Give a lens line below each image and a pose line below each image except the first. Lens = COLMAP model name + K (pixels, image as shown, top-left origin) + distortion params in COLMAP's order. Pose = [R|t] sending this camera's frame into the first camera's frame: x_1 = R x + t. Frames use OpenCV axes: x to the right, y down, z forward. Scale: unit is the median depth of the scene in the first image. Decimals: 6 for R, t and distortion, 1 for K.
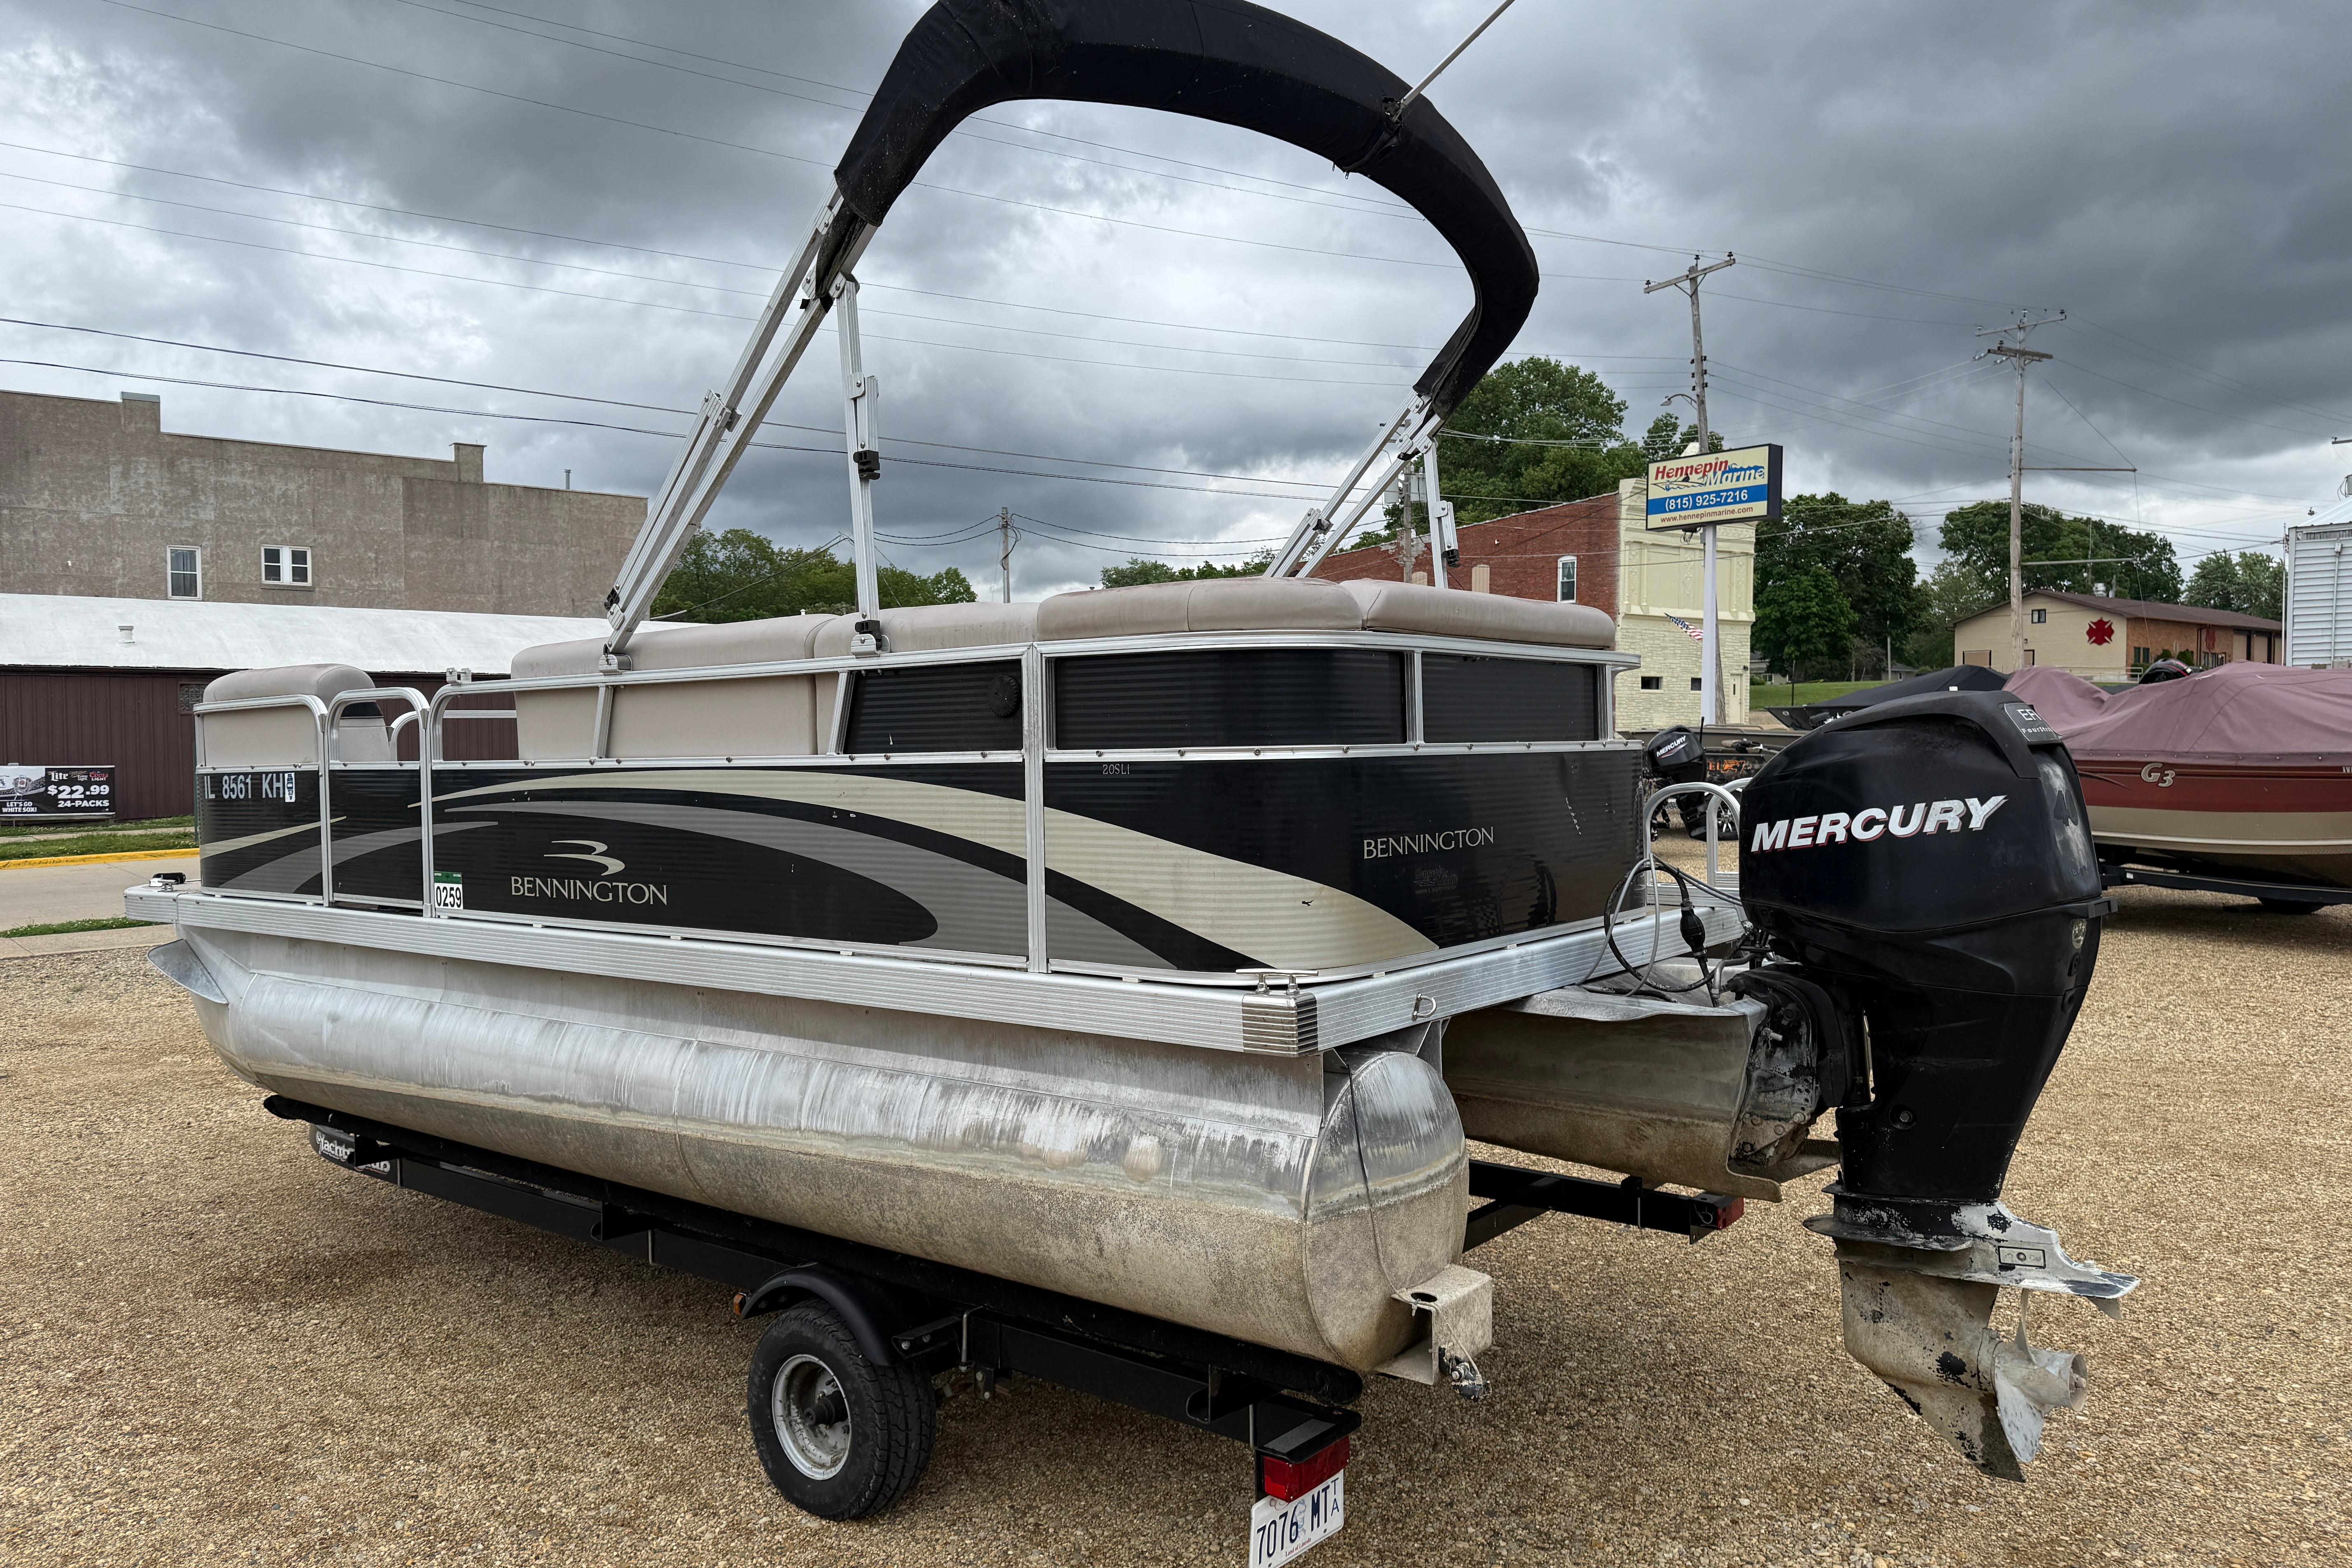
lens RADIAL K [[1609.9, 0, 1176.8], [0, 1609.9, 748.7], [0, 0, 1]] dist [0.118359, -0.167933]
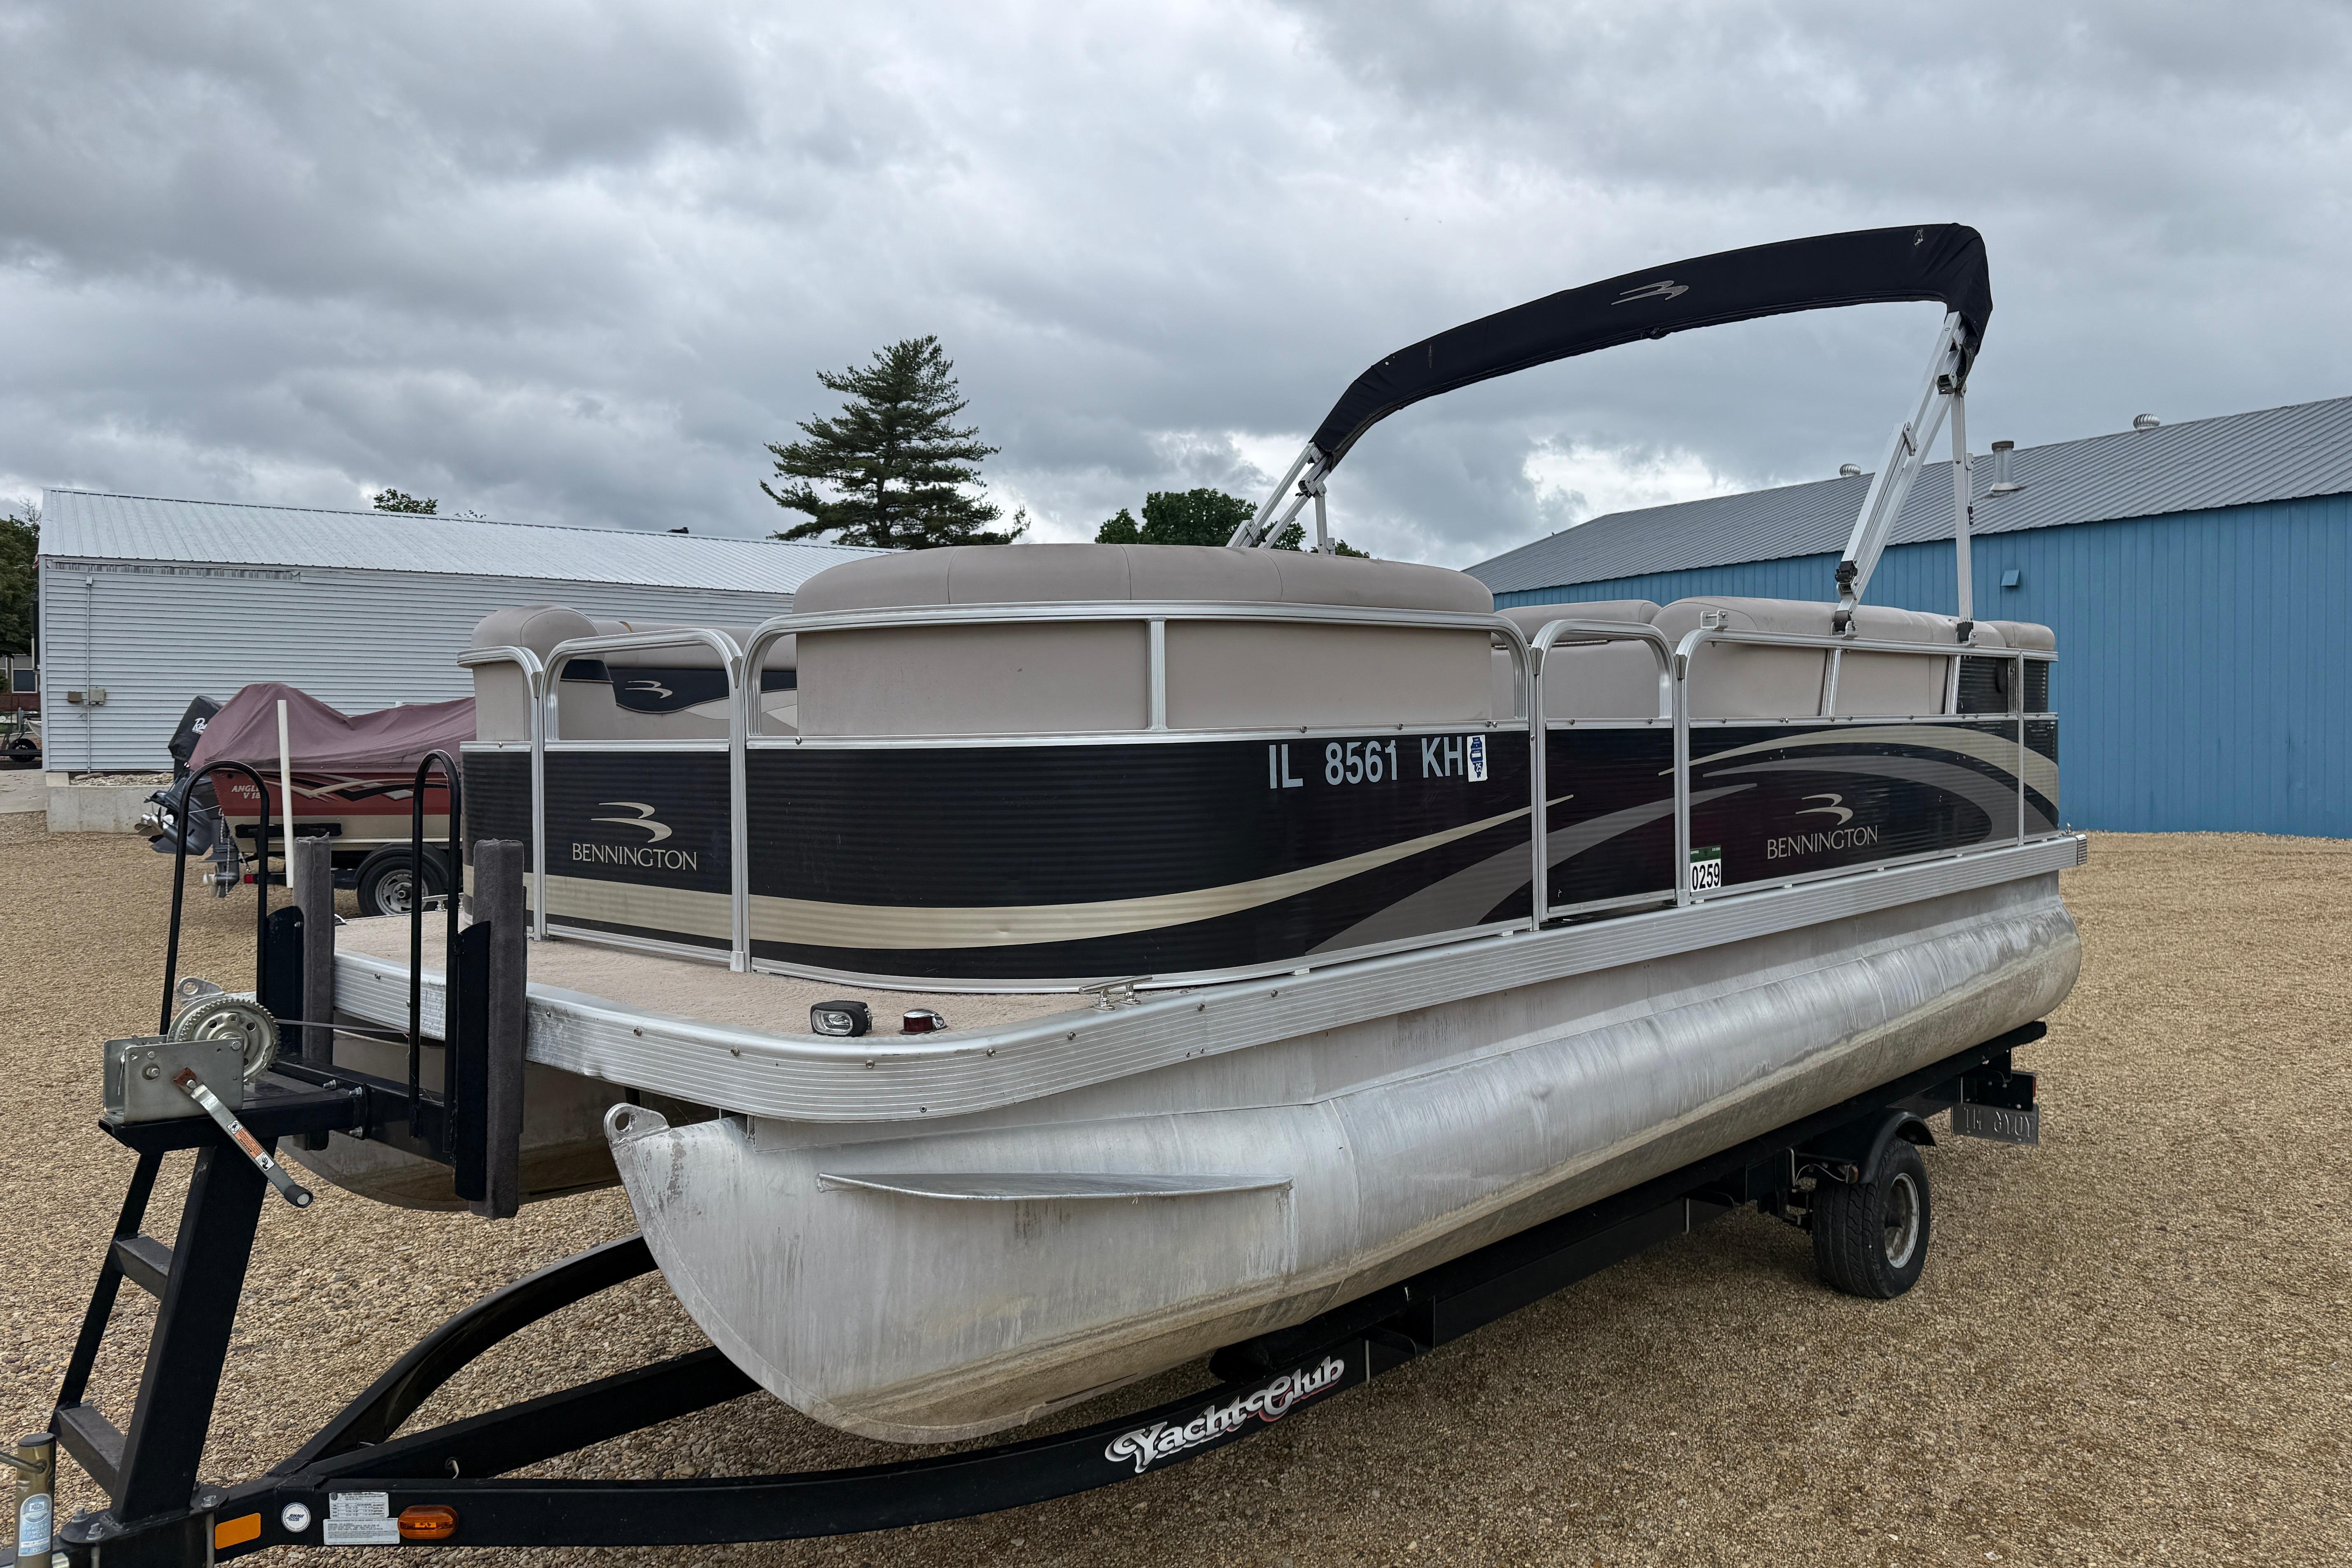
lens RADIAL K [[1609.9, 0, 1176.8], [0, 1609.9, 748.7], [0, 0, 1]] dist [0.118359, -0.167933]
pose [[0.114202, 0.004757, 0.993446, -1.304827], [0.016159, 0.999847, -0.006645, 0.024669], [-0.993326, 0.016812, 0.114108, 1.160959]]
